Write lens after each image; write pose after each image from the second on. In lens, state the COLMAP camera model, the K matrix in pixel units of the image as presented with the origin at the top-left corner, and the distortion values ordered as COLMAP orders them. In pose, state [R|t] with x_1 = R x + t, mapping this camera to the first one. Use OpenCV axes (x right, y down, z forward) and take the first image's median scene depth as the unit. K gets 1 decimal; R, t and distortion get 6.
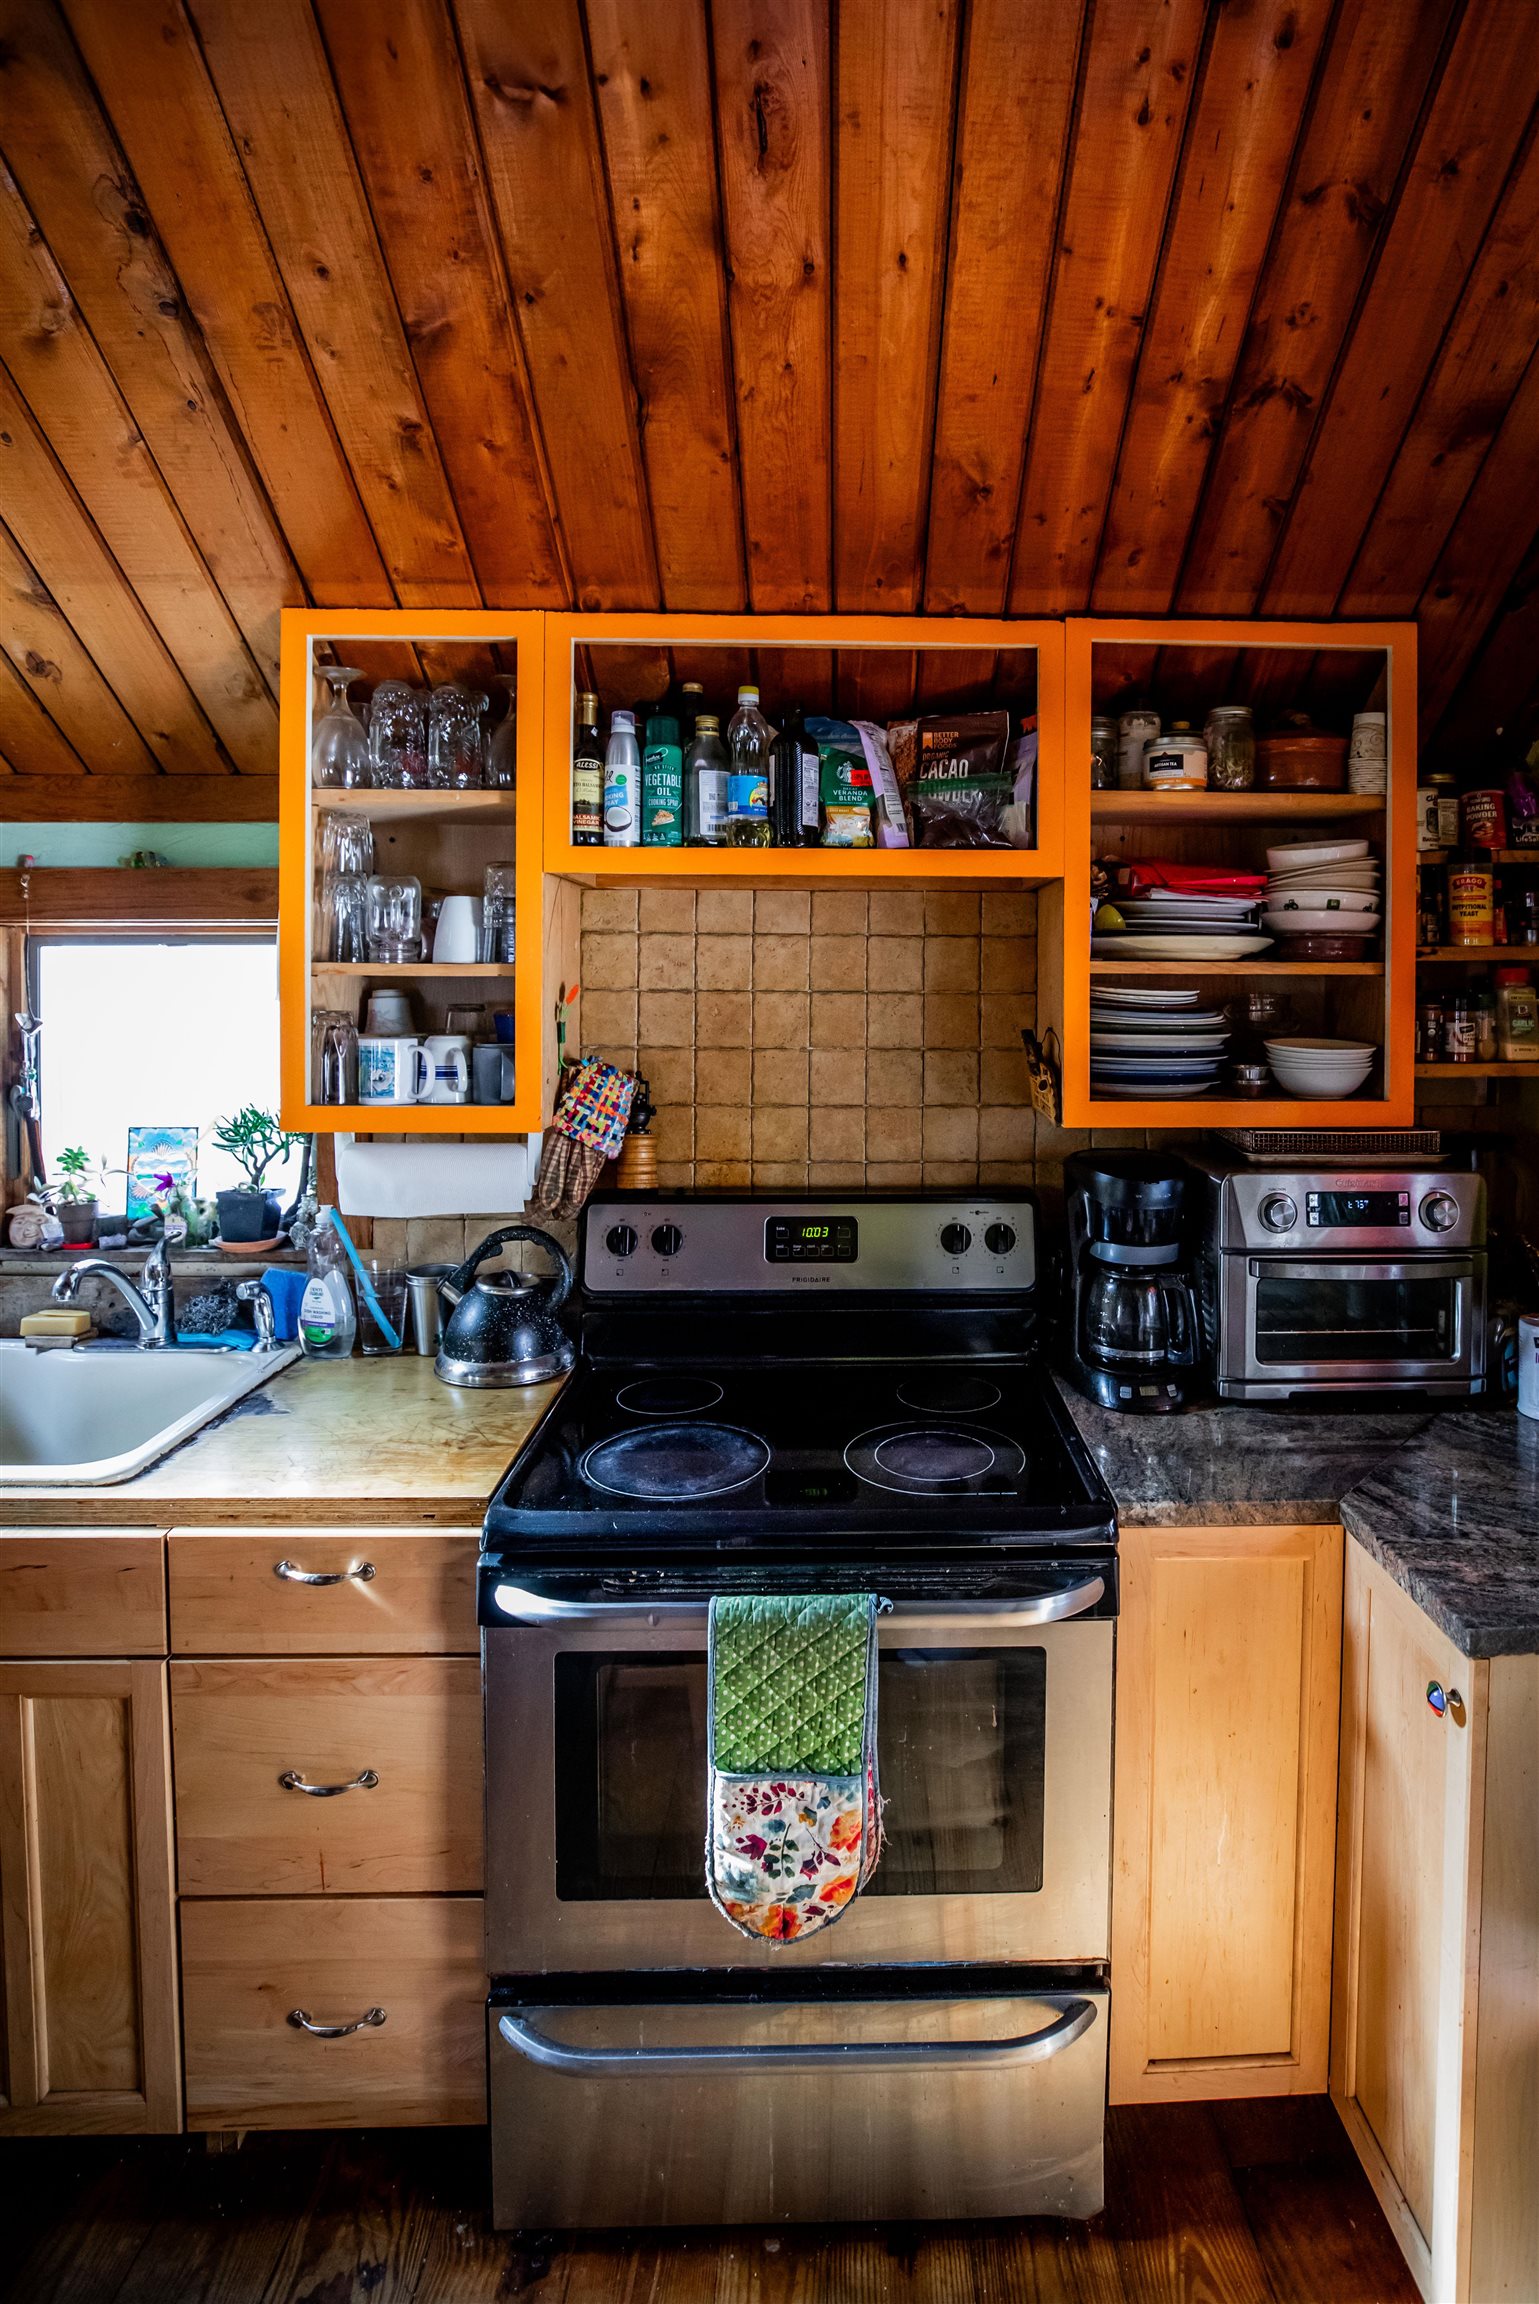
lens RADIAL K [[1232.8, 0, 769.5], [0, 1232.8, 987.7], [0, 0, 1]] dist [-0.044310, 0.015616]
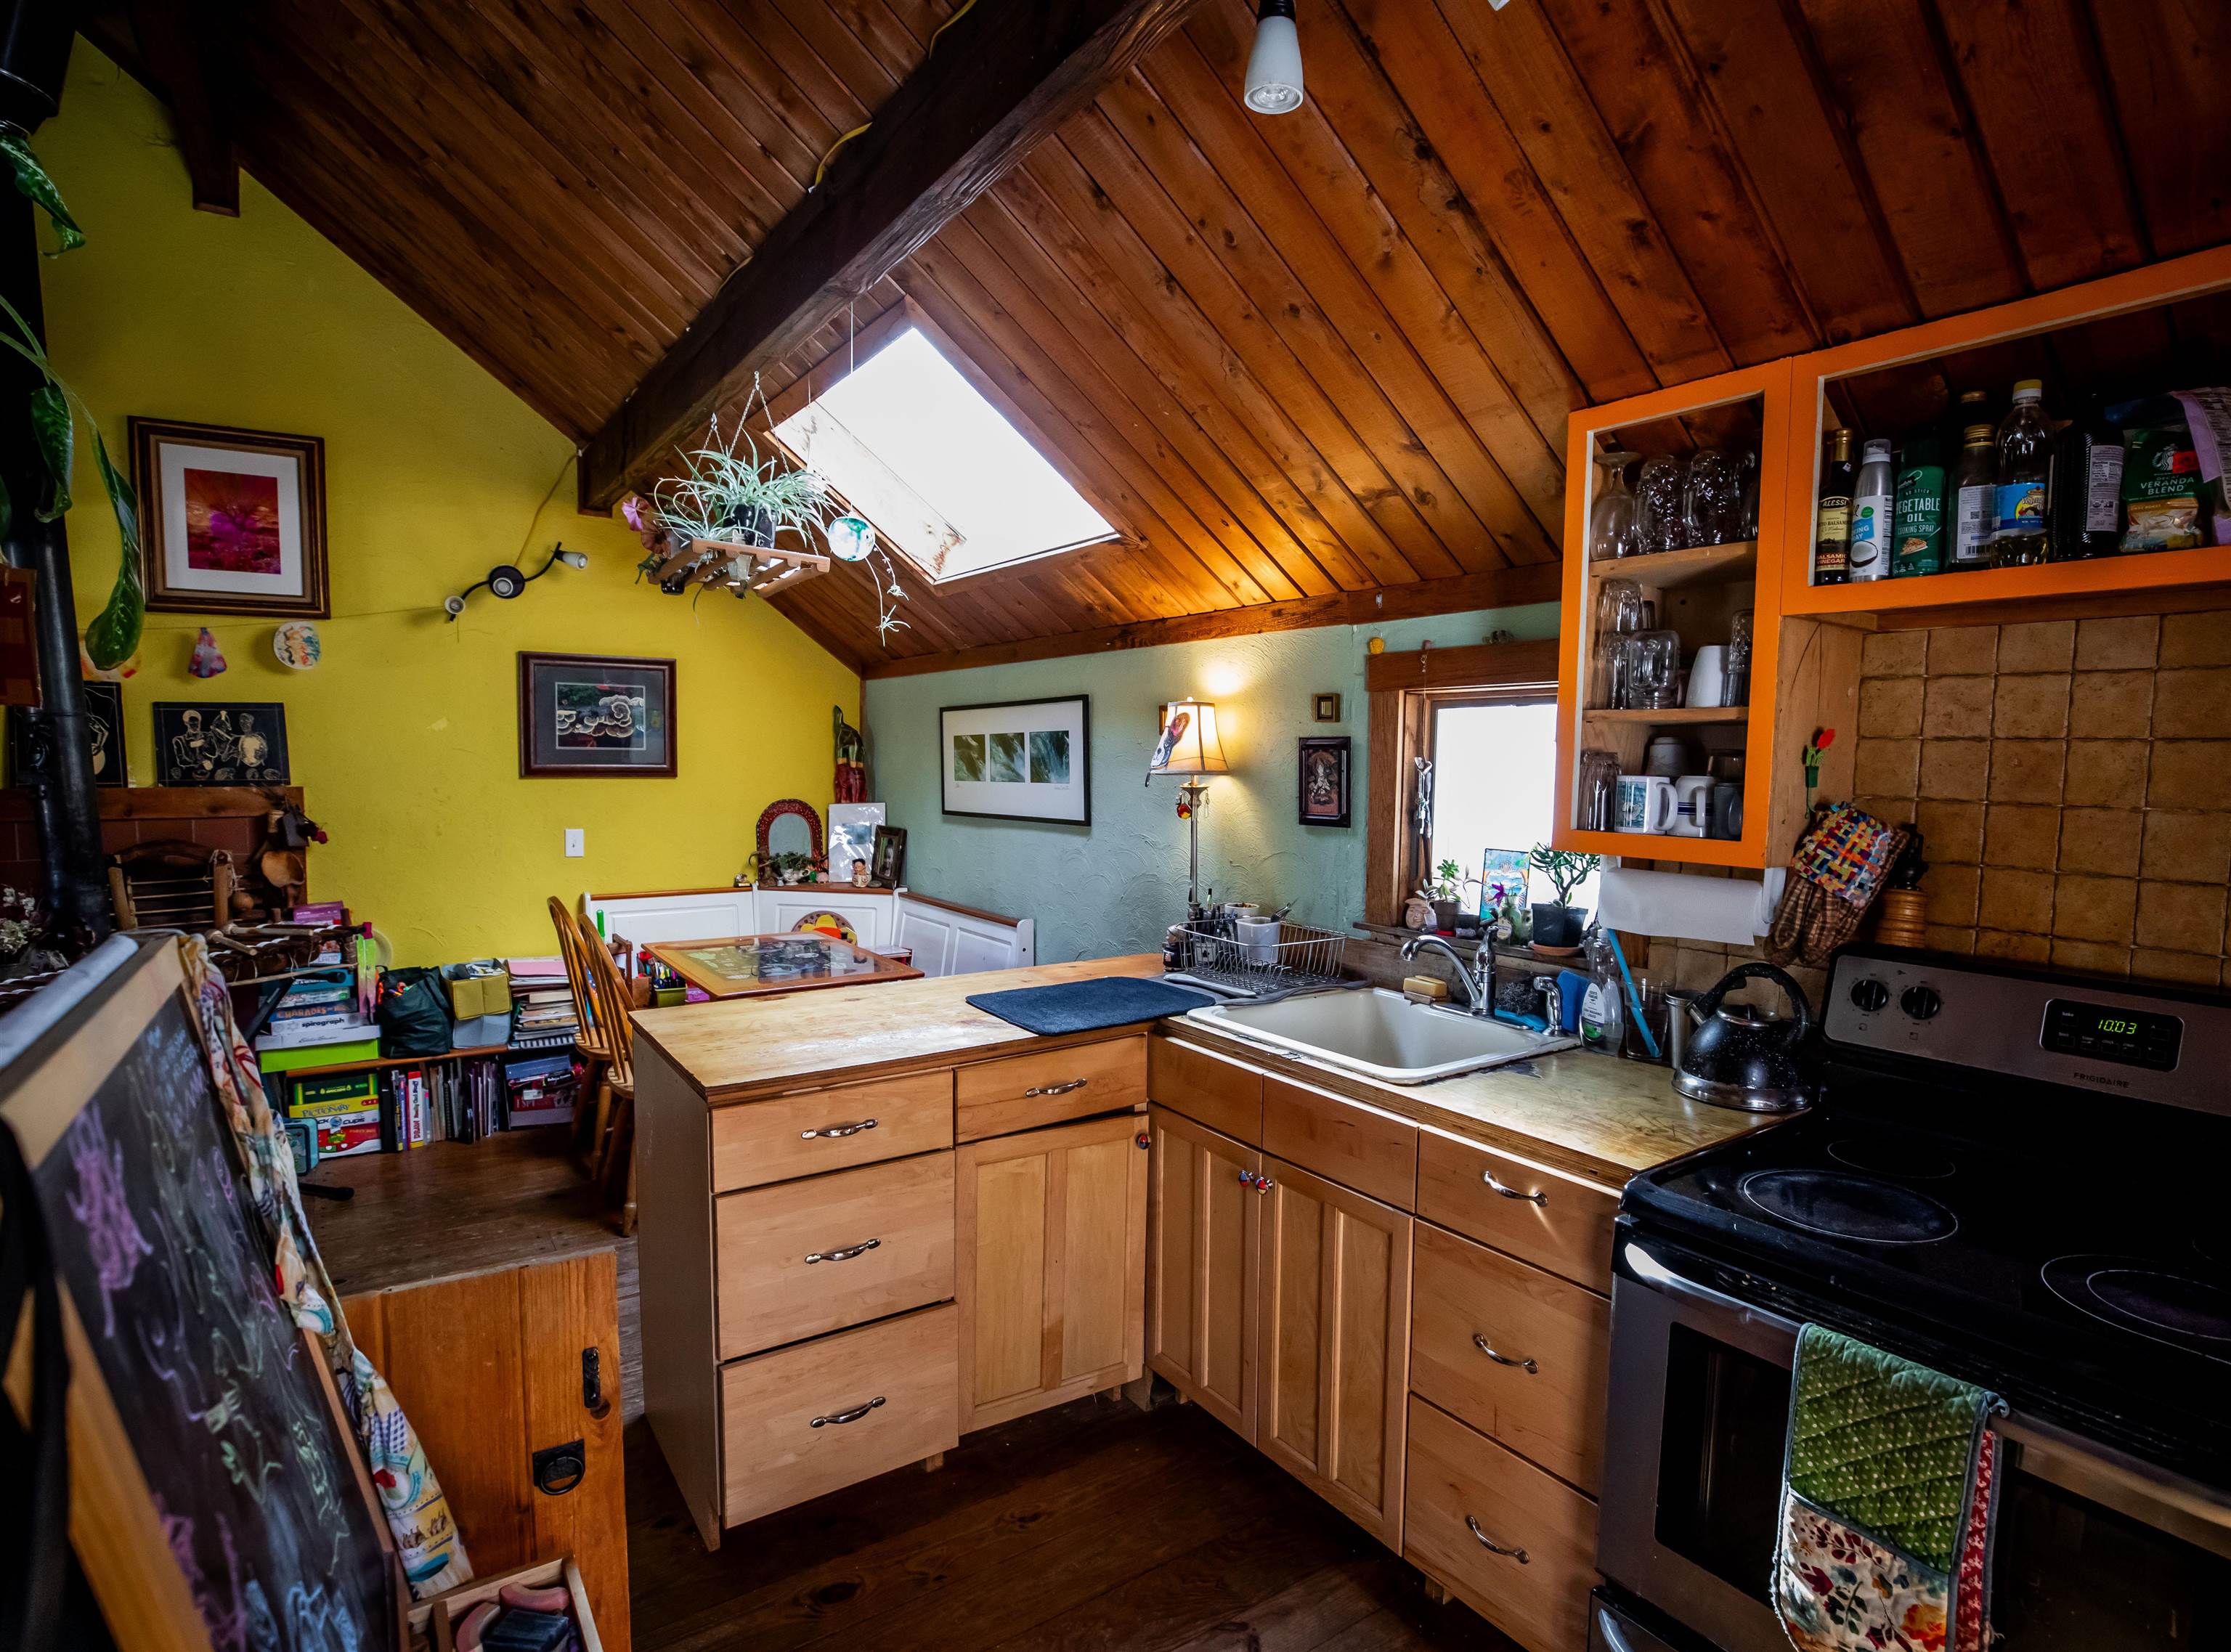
lens RADIAL K [[1184.7, 0, 1115.5], [0, 1184.7, 874.8], [0, 0, 1]] dist [-0.027226, 0.001495]
pose [[0.521745, 0.086774, -0.848677, 0.374892], [-0.041223, 0.996216, 0.076517, 0.069683], [0.852105, -0.004937, 0.523348, 0.009267]]
